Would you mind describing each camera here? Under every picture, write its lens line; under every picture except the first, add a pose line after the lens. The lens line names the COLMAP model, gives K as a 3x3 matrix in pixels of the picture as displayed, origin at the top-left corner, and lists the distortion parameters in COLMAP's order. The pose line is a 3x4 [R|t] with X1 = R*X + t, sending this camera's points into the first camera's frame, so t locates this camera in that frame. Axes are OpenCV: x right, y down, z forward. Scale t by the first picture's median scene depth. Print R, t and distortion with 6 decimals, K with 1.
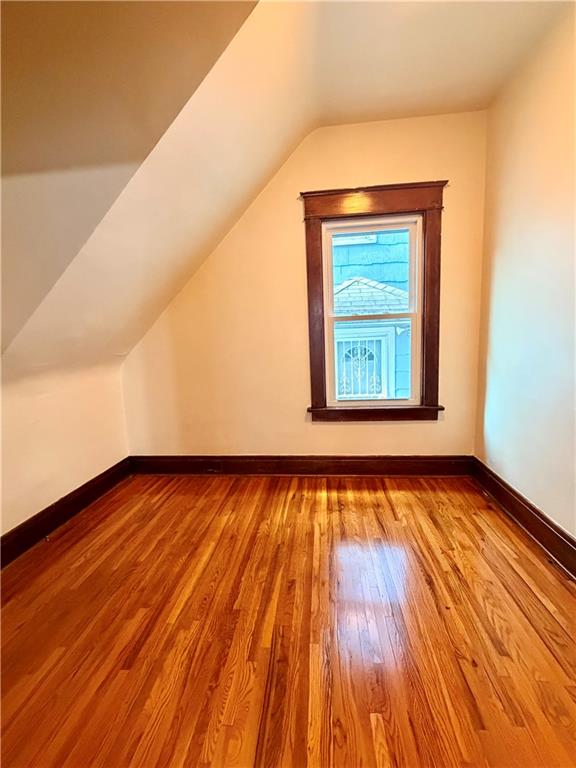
lens RADIAL K [[315.9, 0, 288.0], [0, 315.9, 384.0], [0, 0, 1]] dist [-0.002820, 0.000302]
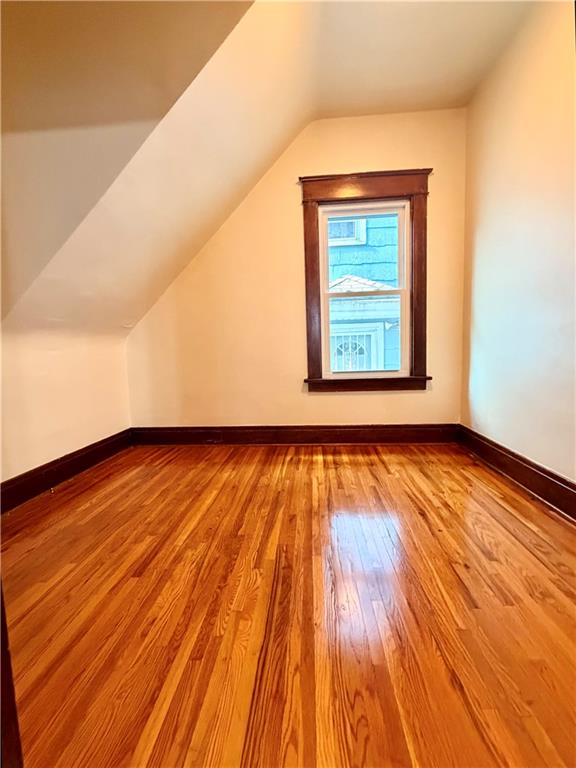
lens RADIAL K [[306.0, 0, 288.0], [0, 306.0, 384.0], [0, 0, 1]] dist [-0.003909, -0.000832]
pose [[0.999577, 0.006954, 0.028227, -0.029223], [-0.005733, 0.999055, -0.043091, 0.188409], [-0.028500, 0.042911, 0.998672, -0.026970]]
